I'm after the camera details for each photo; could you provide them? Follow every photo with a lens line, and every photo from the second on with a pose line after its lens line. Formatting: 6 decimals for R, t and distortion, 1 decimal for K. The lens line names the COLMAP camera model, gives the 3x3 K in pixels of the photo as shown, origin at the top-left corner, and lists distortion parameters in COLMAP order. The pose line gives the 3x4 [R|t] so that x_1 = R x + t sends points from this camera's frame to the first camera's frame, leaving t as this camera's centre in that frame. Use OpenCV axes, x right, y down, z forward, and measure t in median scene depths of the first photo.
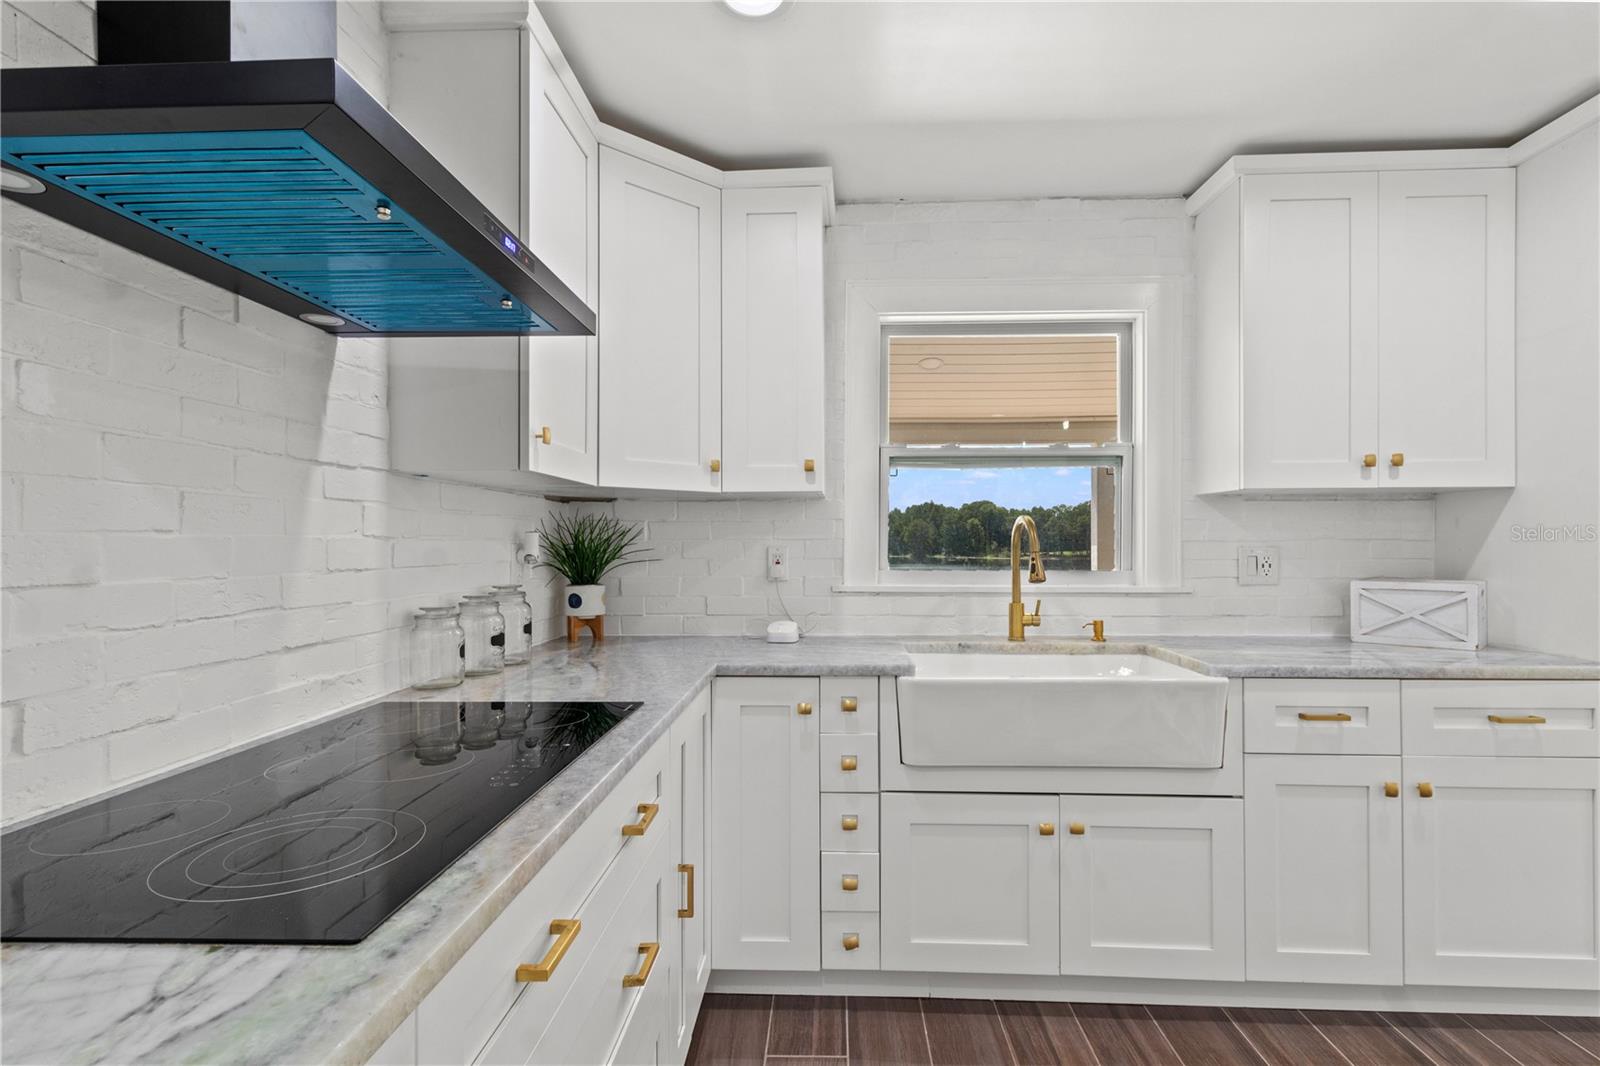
lens RADIAL K [[773.8, 0, 801.1], [0, 773.8, 534.5], [0, 0, 1]] dist [-0.000840, 0.001927]
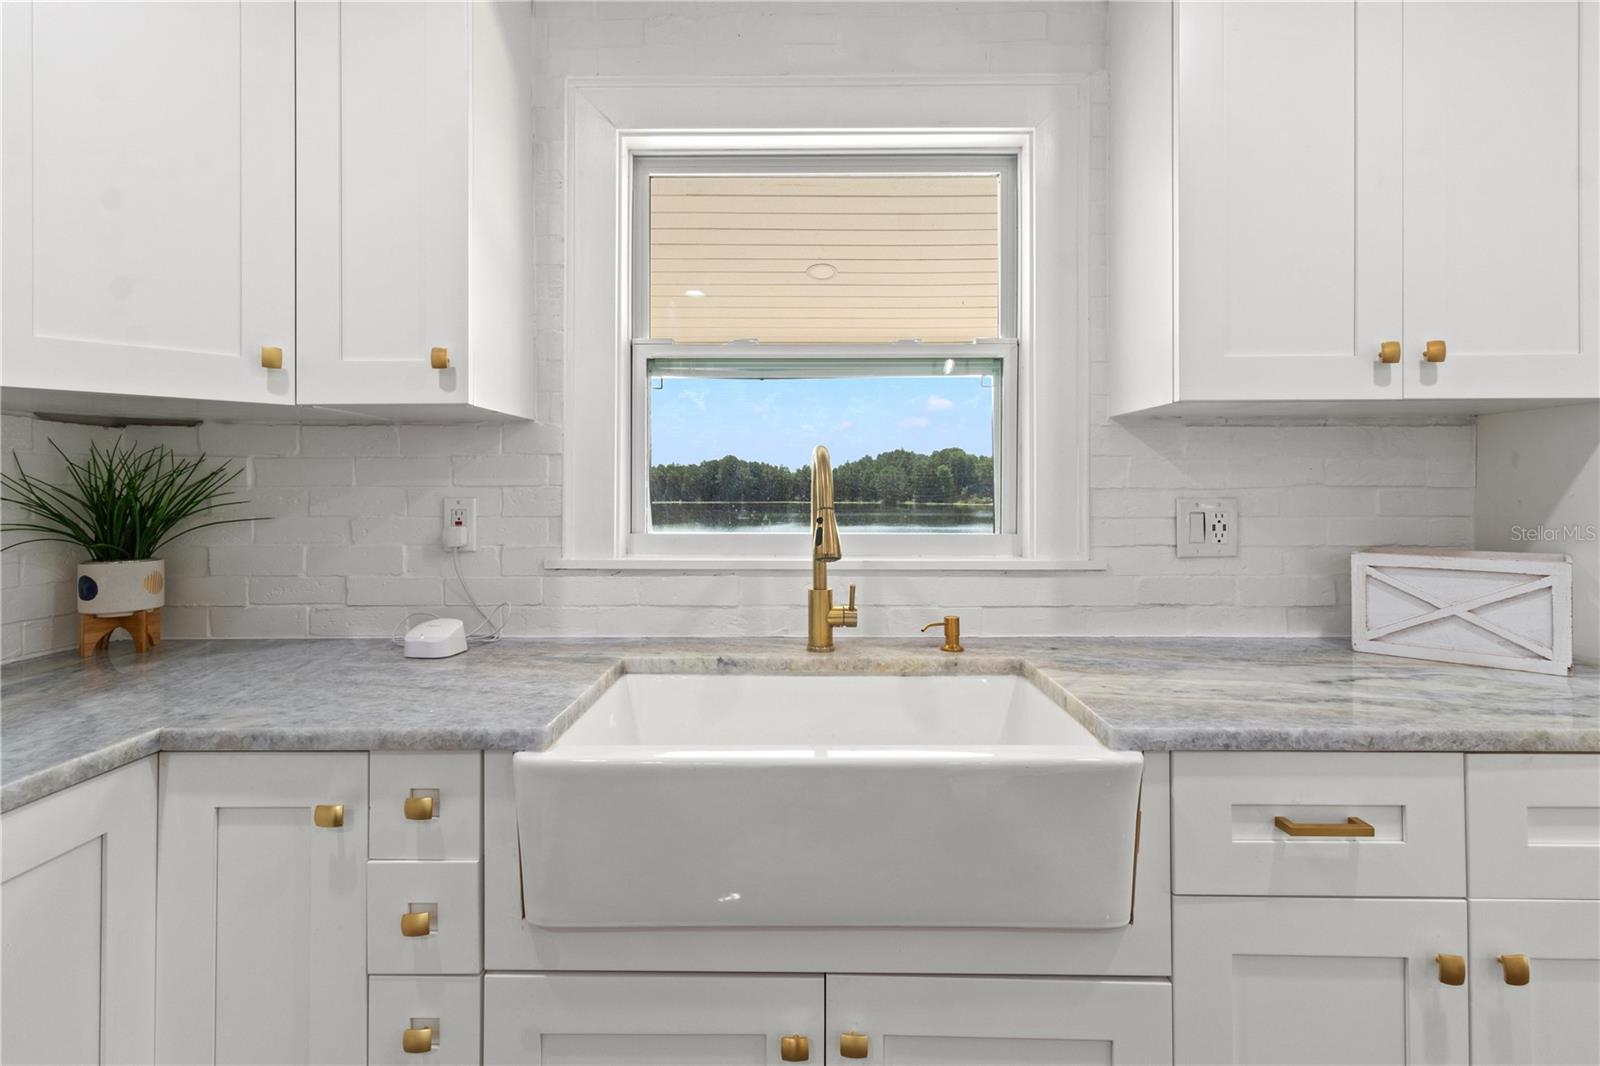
lens RADIAL K [[773.8, 0, 794.6], [0, 773.8, 476.1], [0, 0, 1]] dist [-0.000840, 0.001927]
pose [[0.999567, 0.000949, 0.029425, 0.258436], [-0.000753, 0.999977, -0.006671, 0.002528], [-0.029431, 0.006646, 0.999545, 0.413828]]
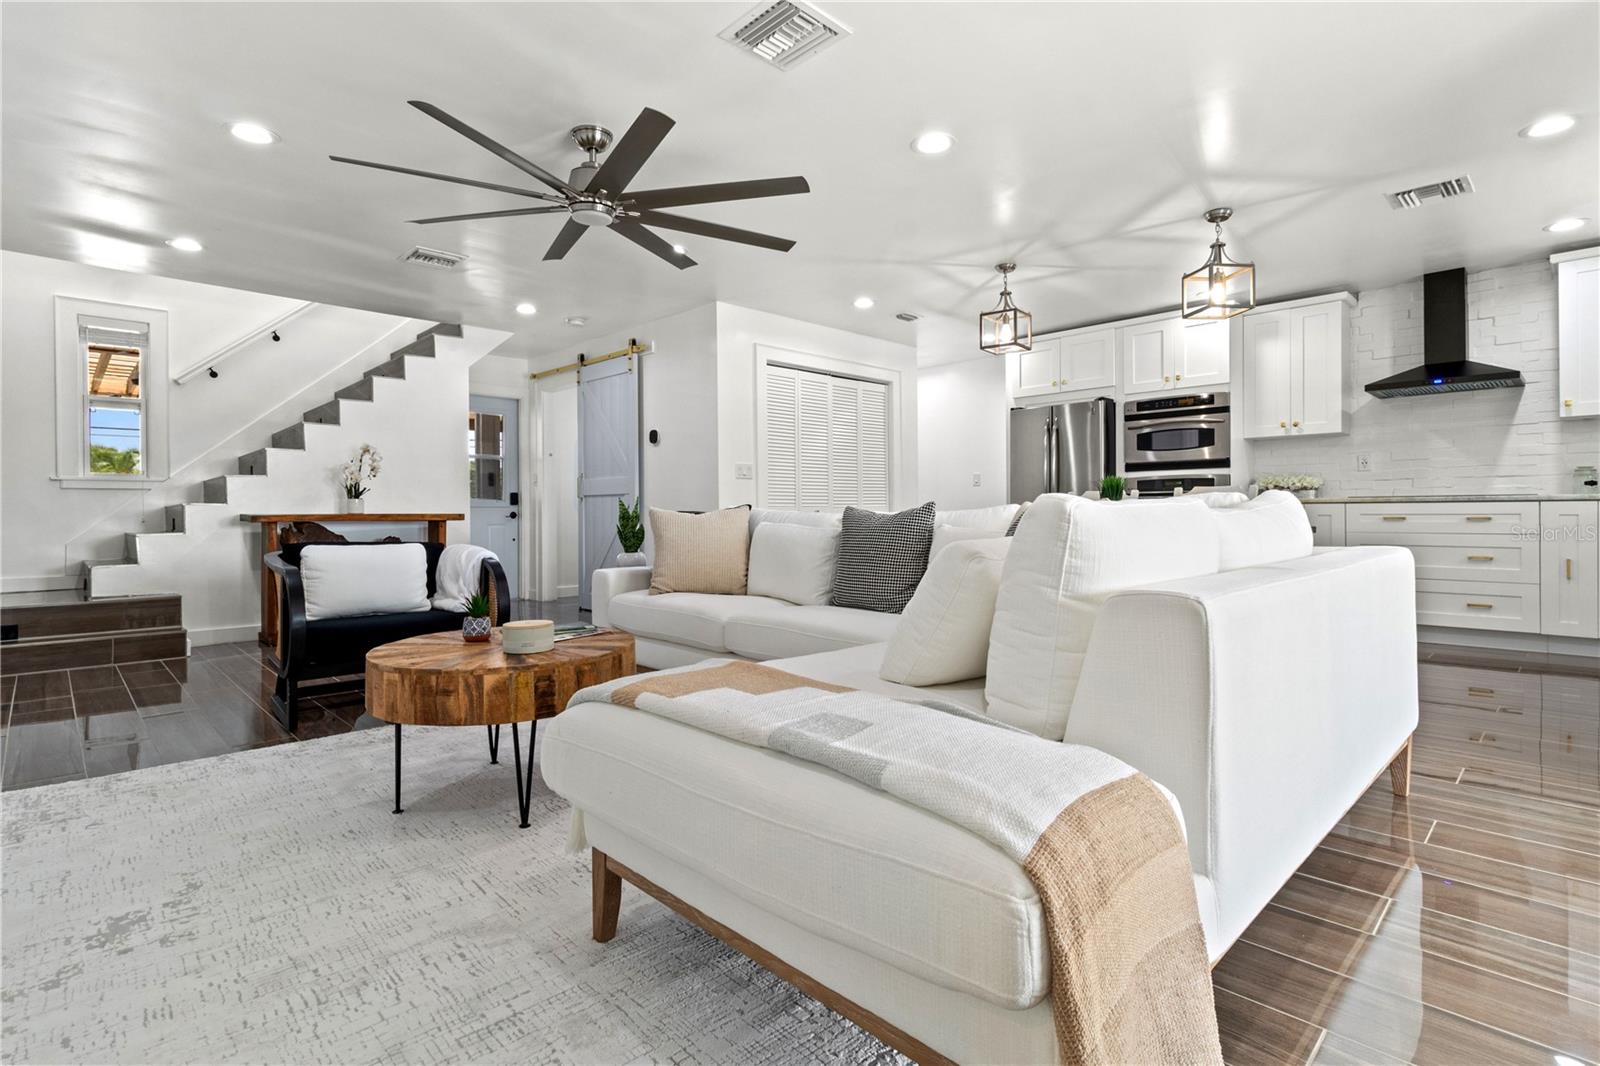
lens RADIAL K [[773.8, 0, 802.7], [0, 773.8, 514.0], [0, 0, 1]] dist [-0.000840, 0.001927]
pose [[-0.695229, 0.011863, -0.718691, 2.549621], [0.017319, 0.999850, -0.000250, 0.157960], [0.718580, -0.012621, -0.695330, 0.686940]]
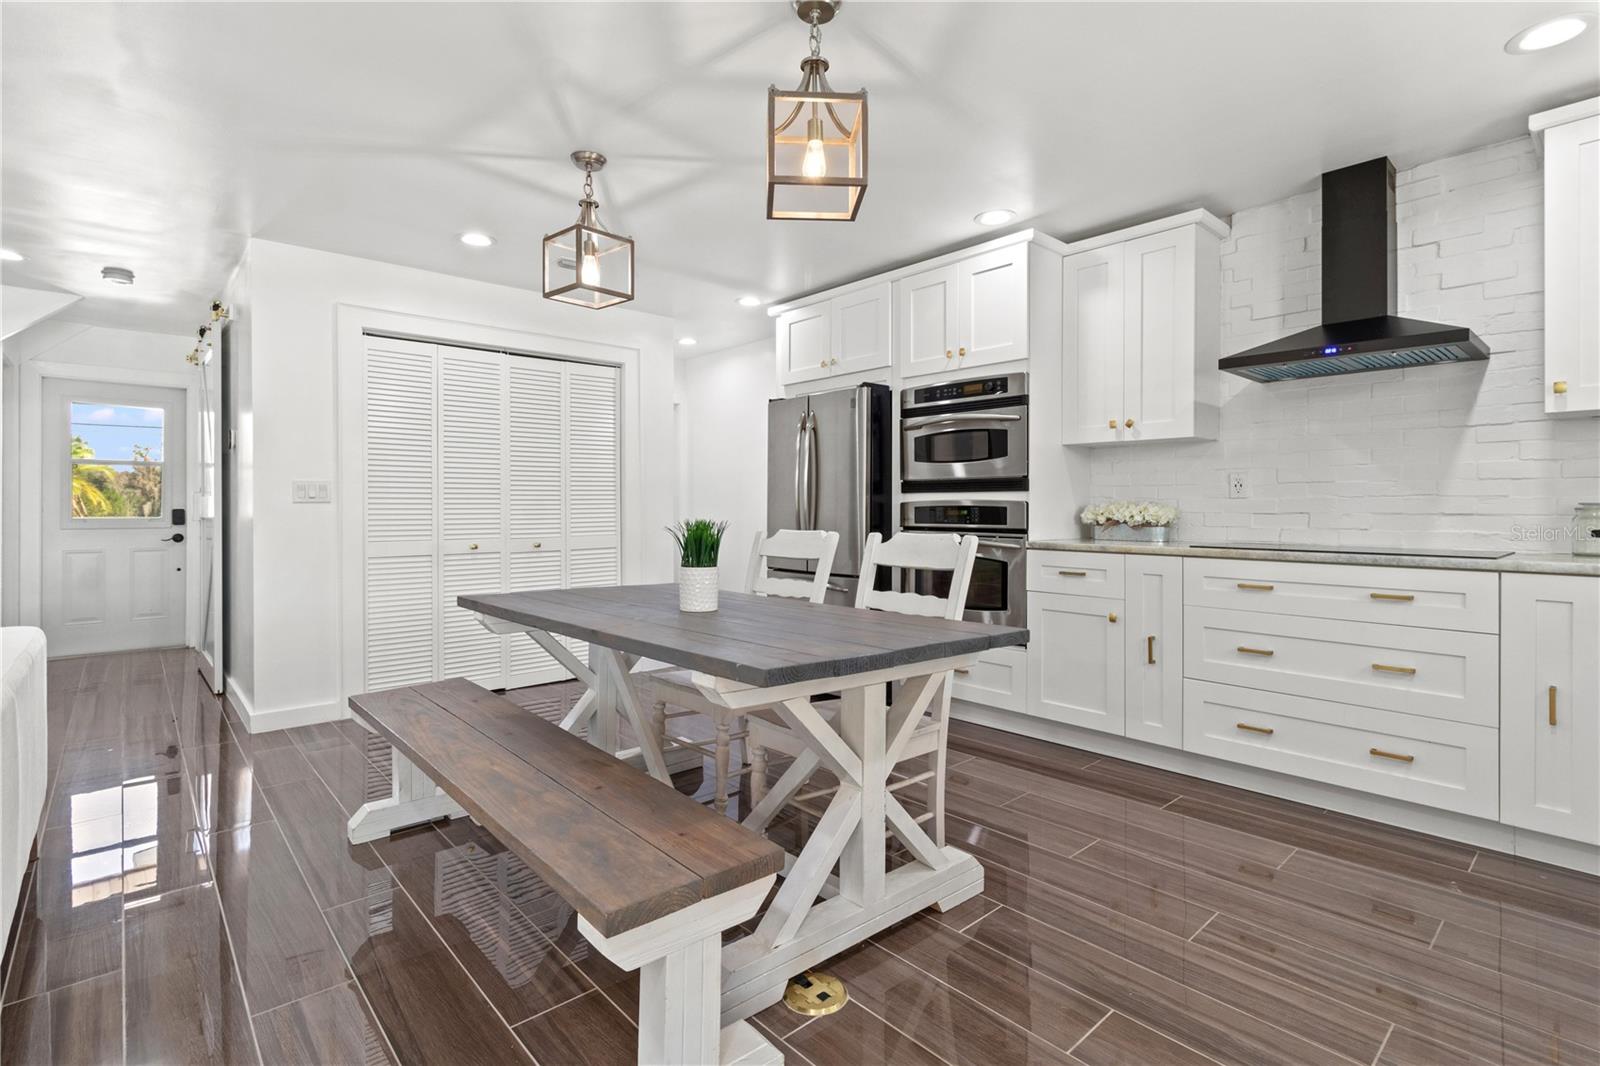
lens RADIAL K [[773.8, 0, 793.2], [0, 773.8, 510.6], [0, 0, 1]] dist [-0.000840, 0.001927]
pose [[-0.722497, 0.009079, -0.691314, 1.277312], [0.011373, 0.999935, 0.001247, 0.065831], [0.691280, -0.006961, -0.722553, 0.759515]]
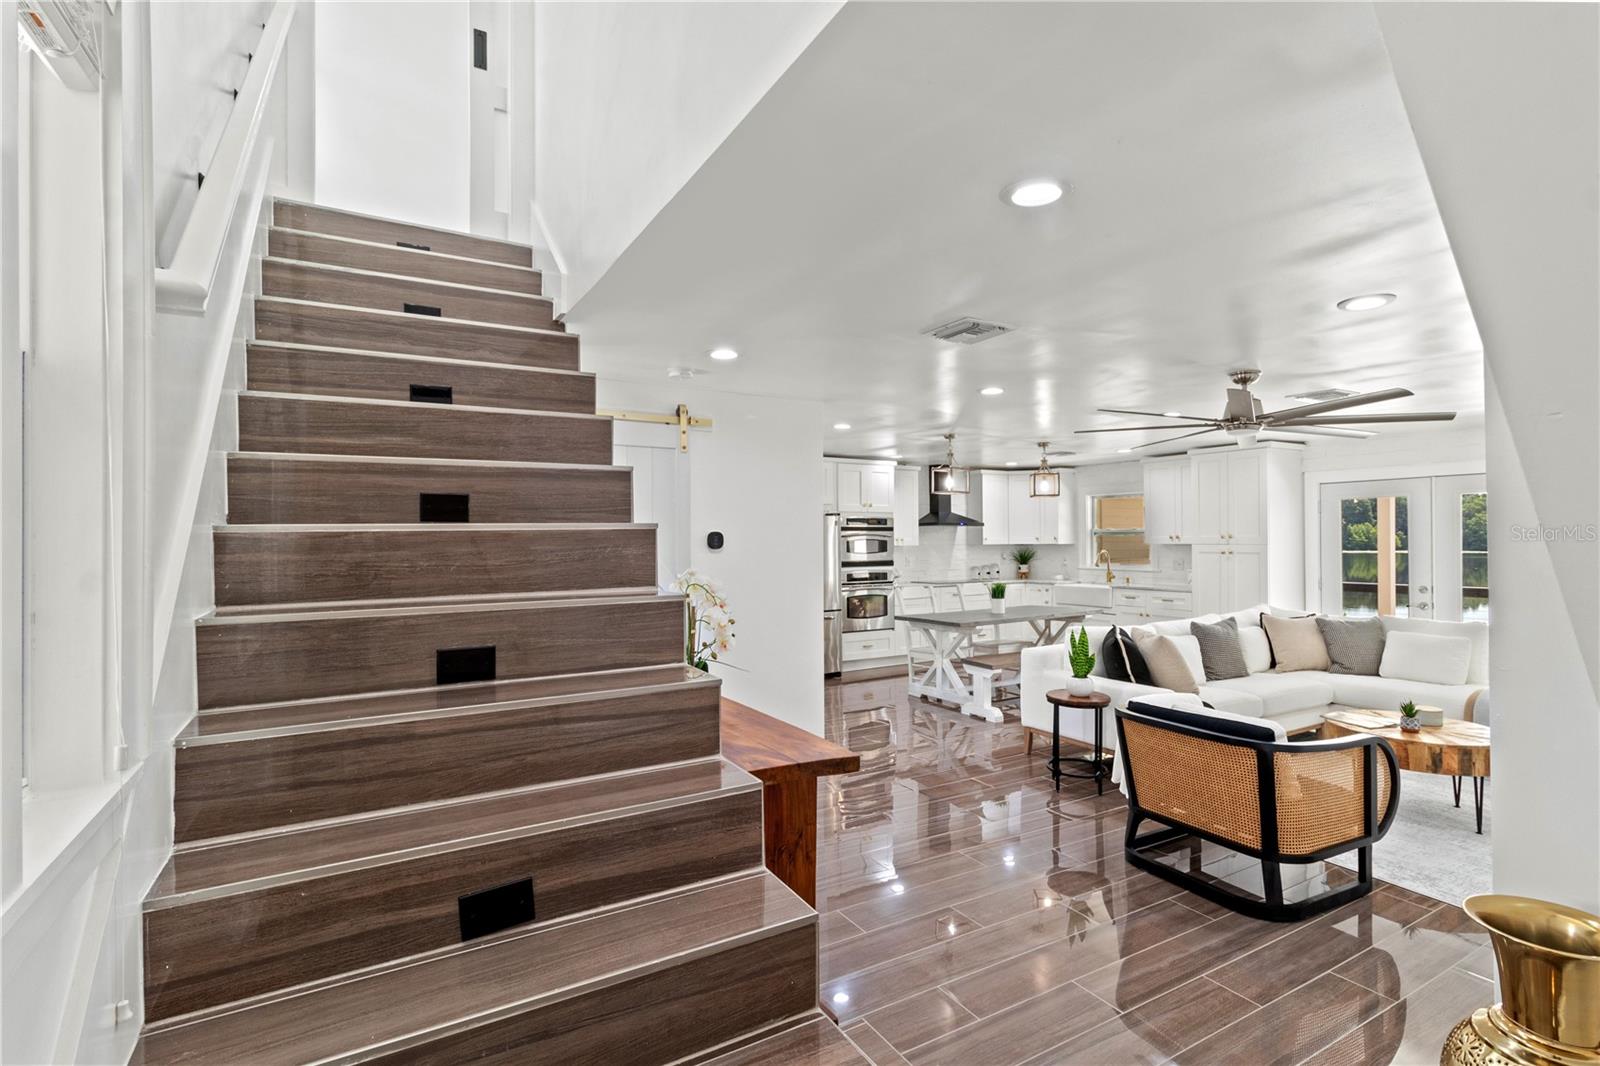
lens RADIAL K [[773.8, 0, 811.6], [0, 773.8, 536.3], [0, 0, 1]] dist [-0.000840, 0.001927]
pose [[0.555059, -0.004593, -0.831798, 2.851780], [0.014293, 0.999890, 0.004017, -0.136772], [0.831688, -0.014119, 0.555064, -2.531359]]
